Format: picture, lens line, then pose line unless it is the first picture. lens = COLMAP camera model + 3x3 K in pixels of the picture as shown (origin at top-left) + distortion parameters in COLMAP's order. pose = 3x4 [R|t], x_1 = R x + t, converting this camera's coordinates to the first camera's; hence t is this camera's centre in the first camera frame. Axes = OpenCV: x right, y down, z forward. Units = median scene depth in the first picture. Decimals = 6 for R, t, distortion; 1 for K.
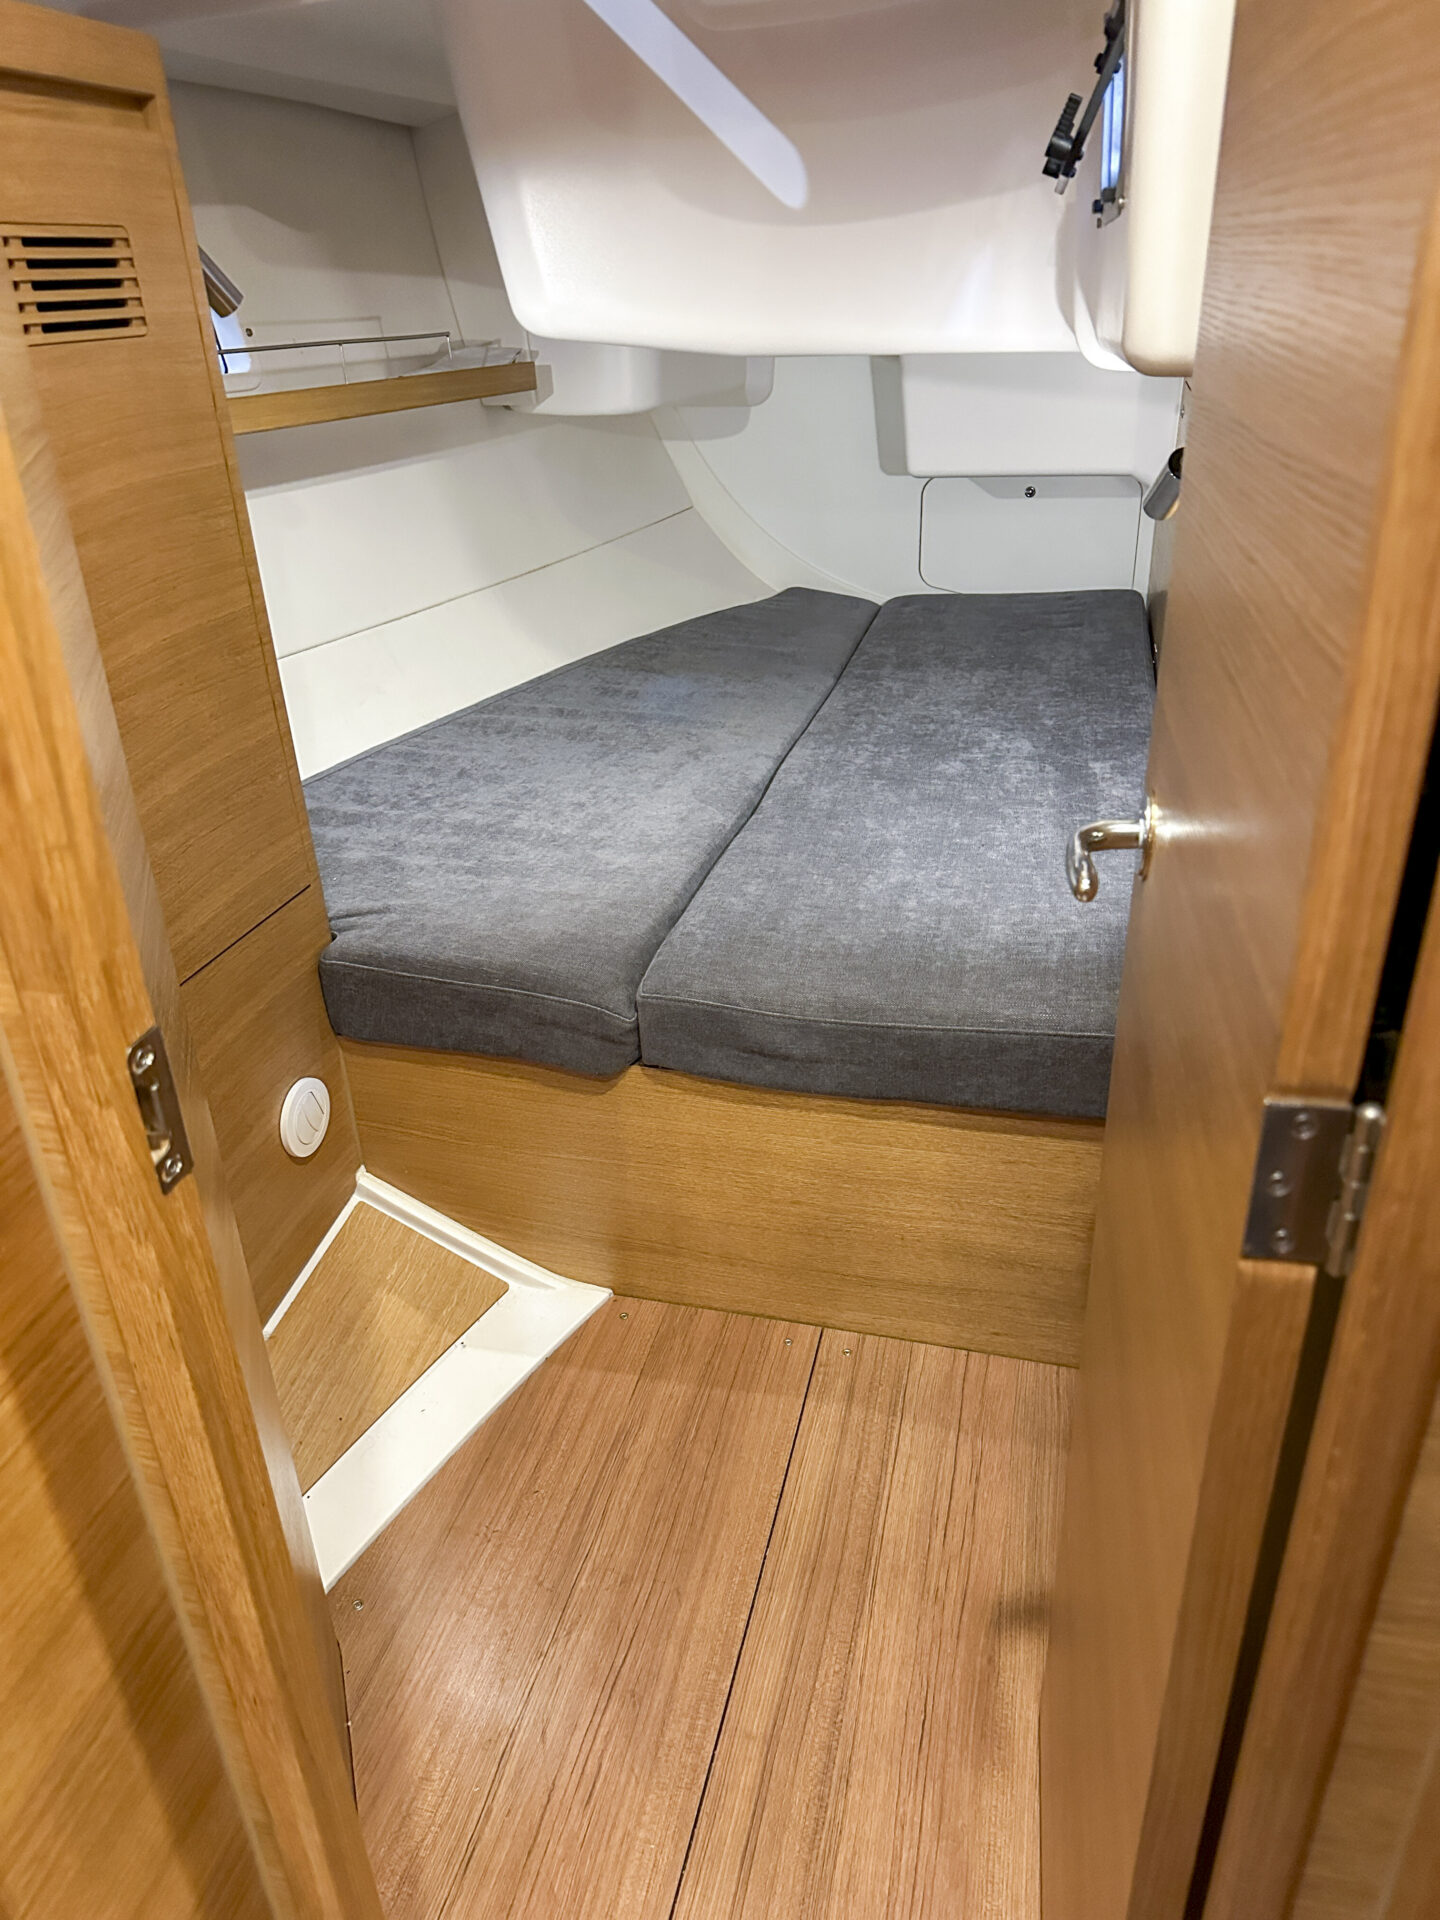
lens RADIAL K [[1335.0, 0, 717.8], [0, 1335.0, 953.3], [0, 0, 1]] dist [0.192024, -0.274836]
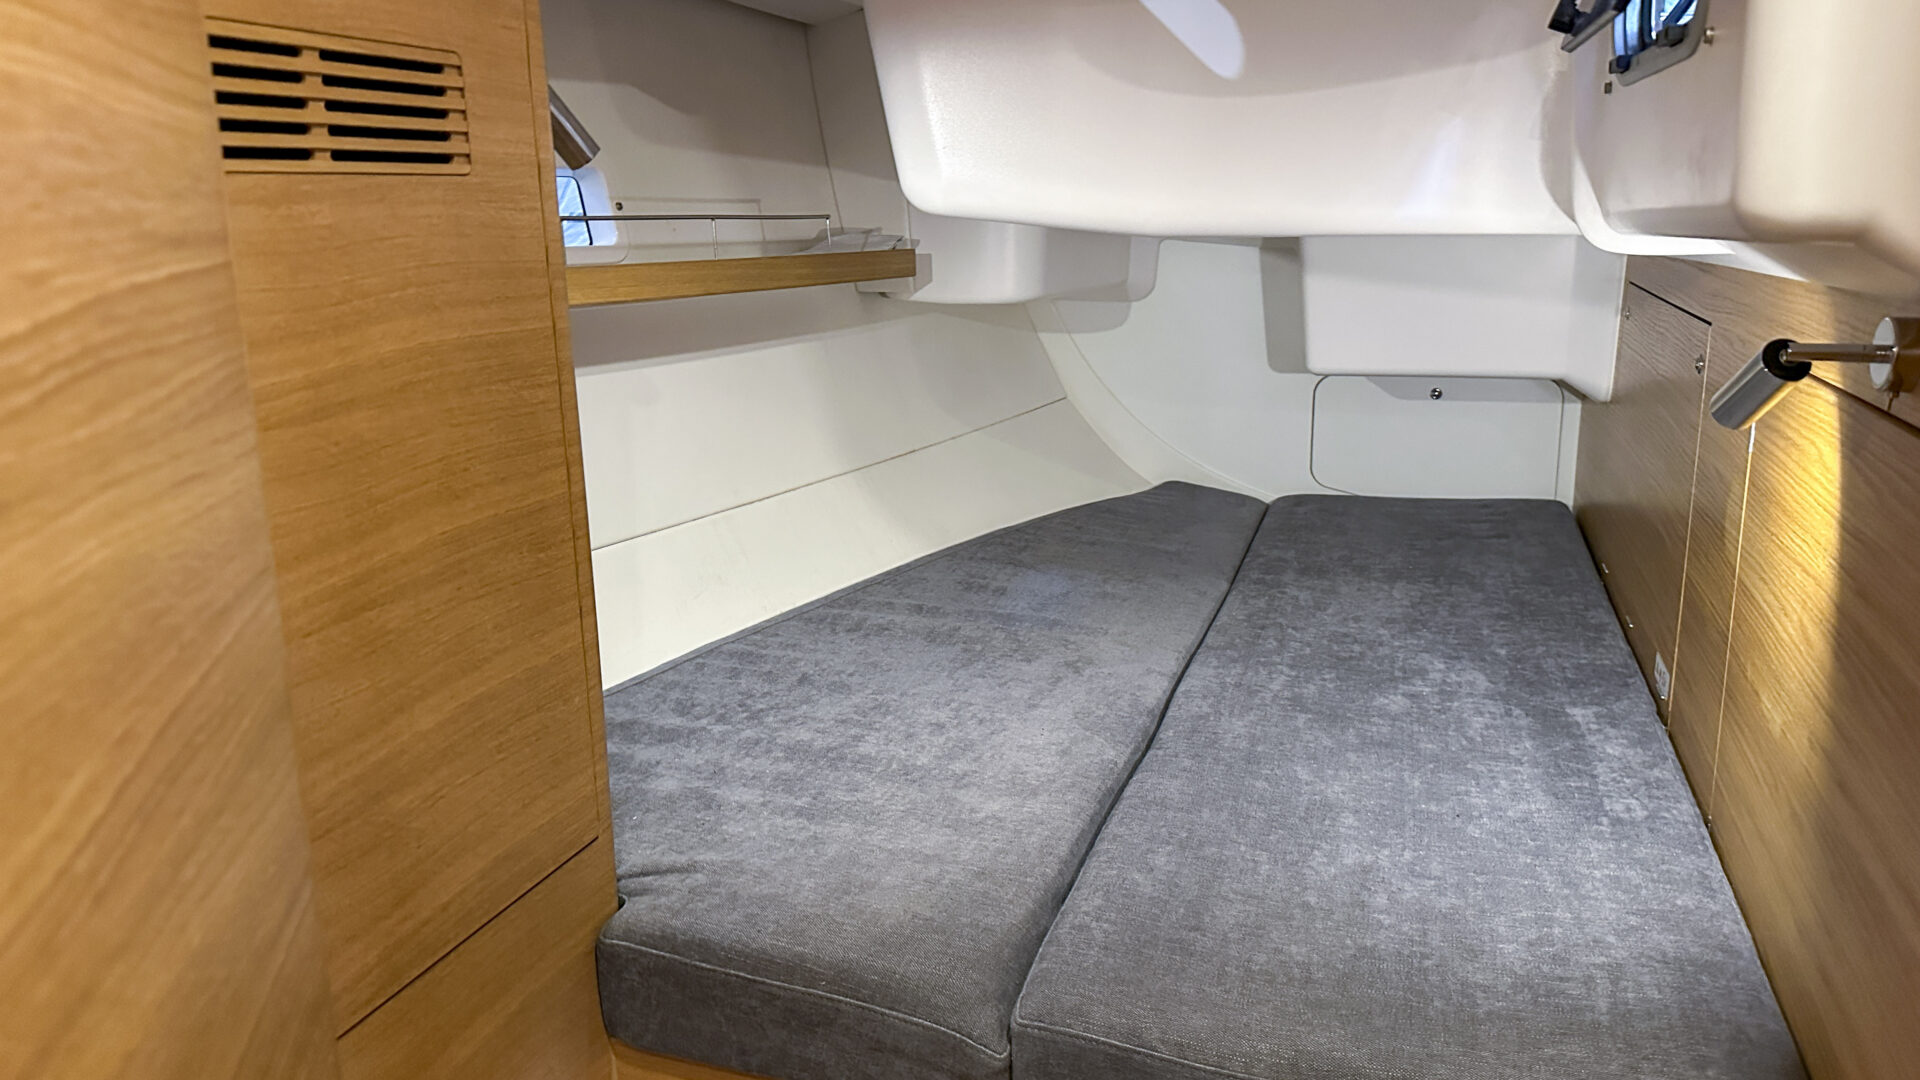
lens RADIAL K [[1340.1, 0, 964.5], [0, 1340.1, 532.3], [0, 0, 1]] dist [0.196968, -0.320284]
pose [[0.996724, 0.039492, -0.070584, -0.032061], [-0.053873, 0.975089, -0.215174, -0.047615], [0.060328, 0.218272, 0.974022, 0.158054]]
